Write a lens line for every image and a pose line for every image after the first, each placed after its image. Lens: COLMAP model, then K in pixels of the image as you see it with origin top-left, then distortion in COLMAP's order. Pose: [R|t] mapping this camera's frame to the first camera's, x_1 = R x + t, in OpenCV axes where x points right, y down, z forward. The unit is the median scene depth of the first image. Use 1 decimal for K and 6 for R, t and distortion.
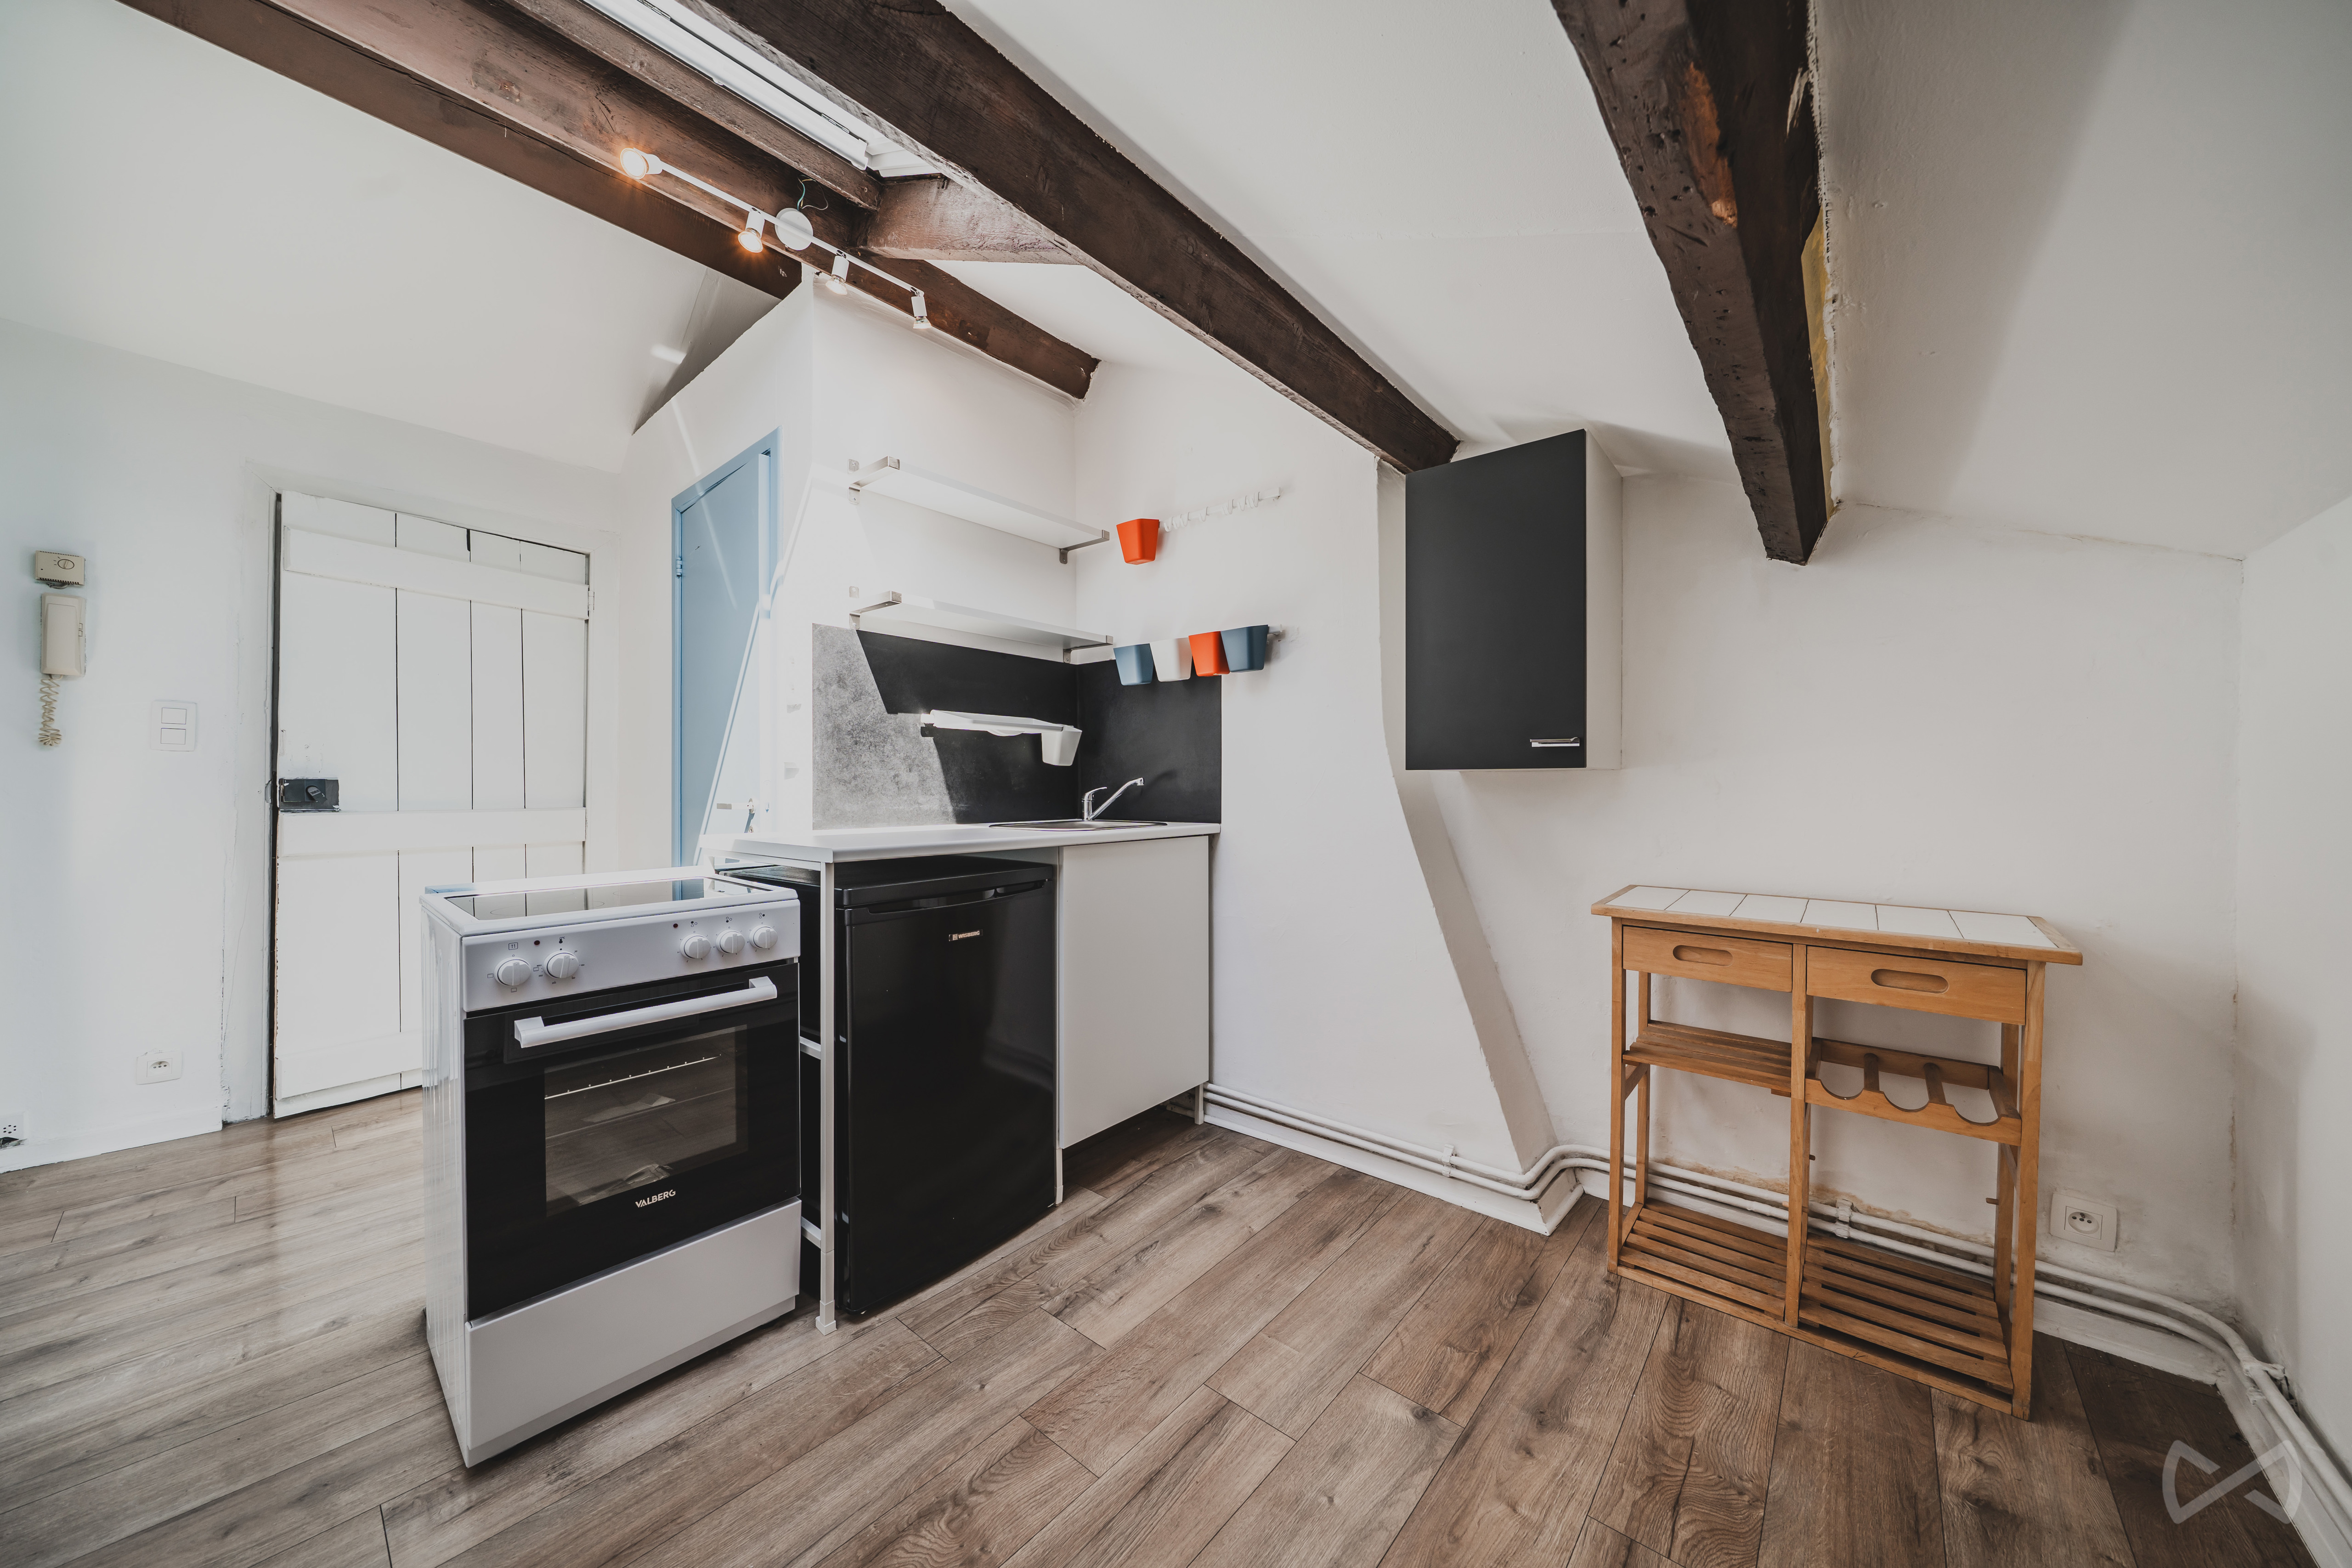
lens RADIAL K [[803.6, 0, 1184.5], [0, 803.6, 784.5], [0, 0, 1]] dist [-0.000464, 0.000289]
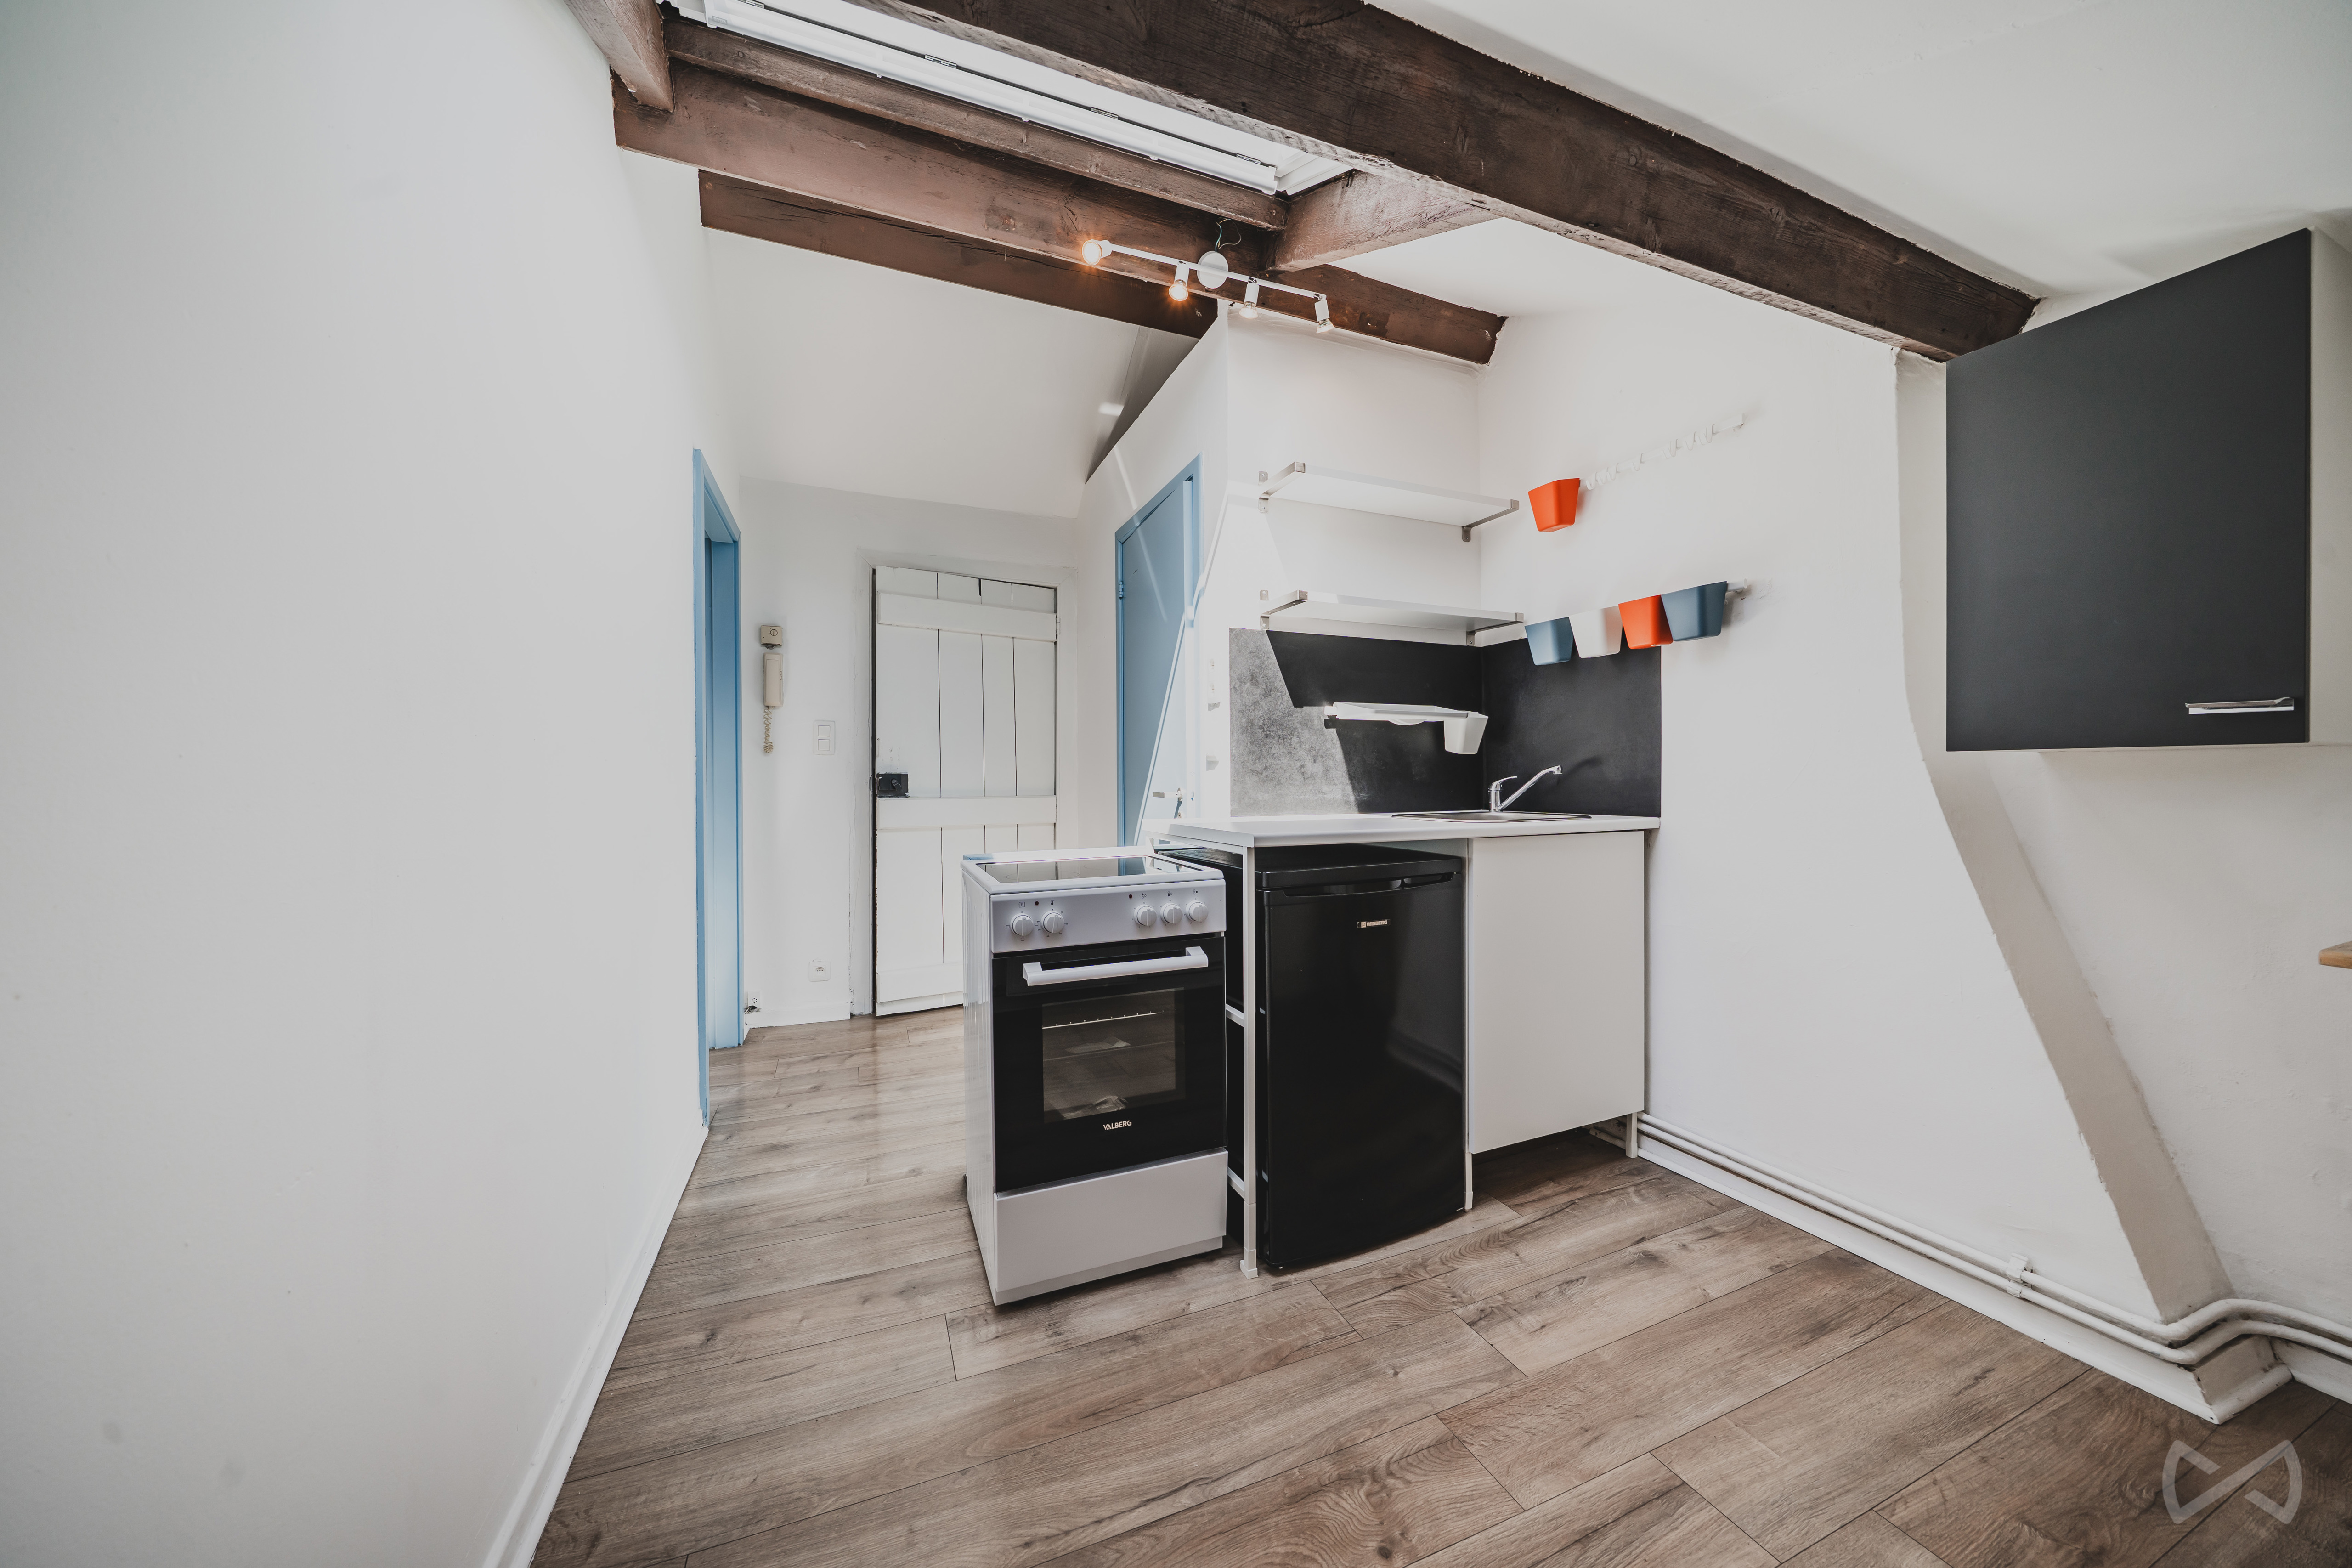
lens RADIAL K [[803.6, 0, 1183.6], [0, 803.6, 783.8], [0, 0, 1]] dist [-0.000464, 0.000289]
pose [[0.893318, -0.001299, -0.449424, -0.028949], [0.006265, 0.999935, 0.009562, 0.000850], [0.449382, -0.011358, 0.893267, -0.006788]]
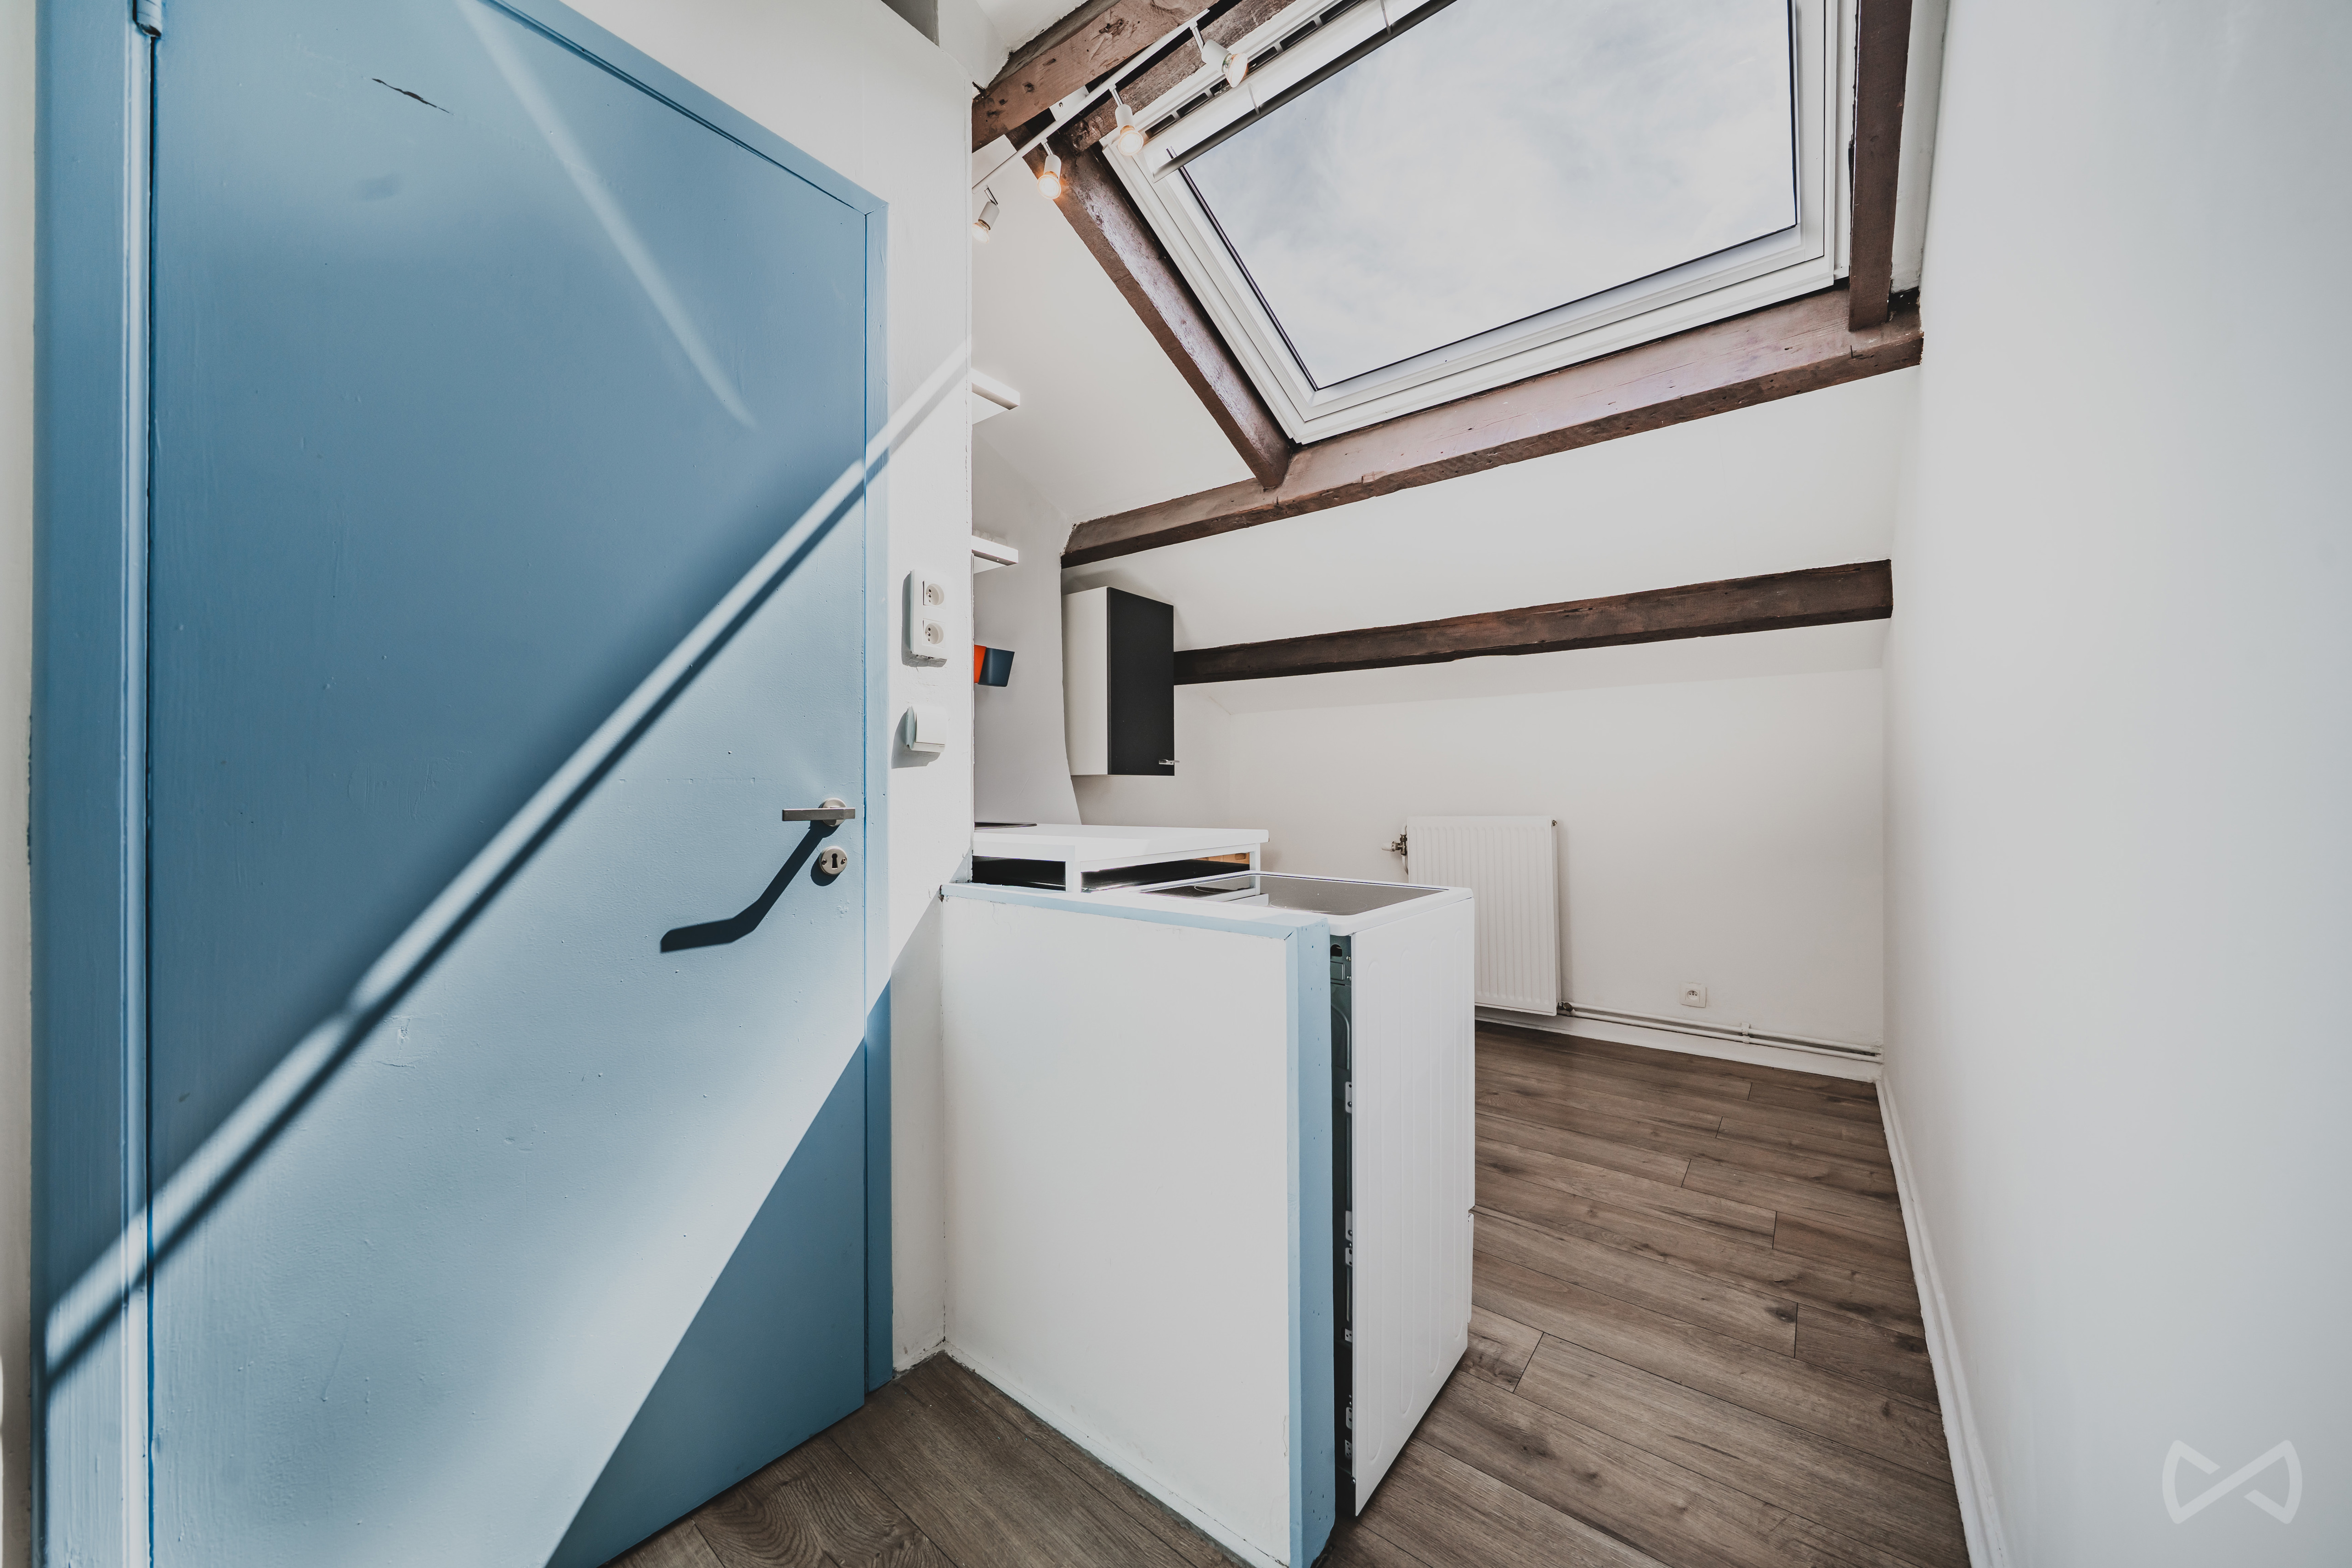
lens RADIAL K [[803.6, 0, 1182.0], [0, 803.6, 786.2], [0, 0, 1]] dist [-0.000464, 0.000289]
pose [[-0.037992, 0.004267, 0.999269, -1.527006], [0.006822, 0.999969, -0.004010, 0.013711], [-0.999255, 0.006665, -0.038020, 1.077543]]
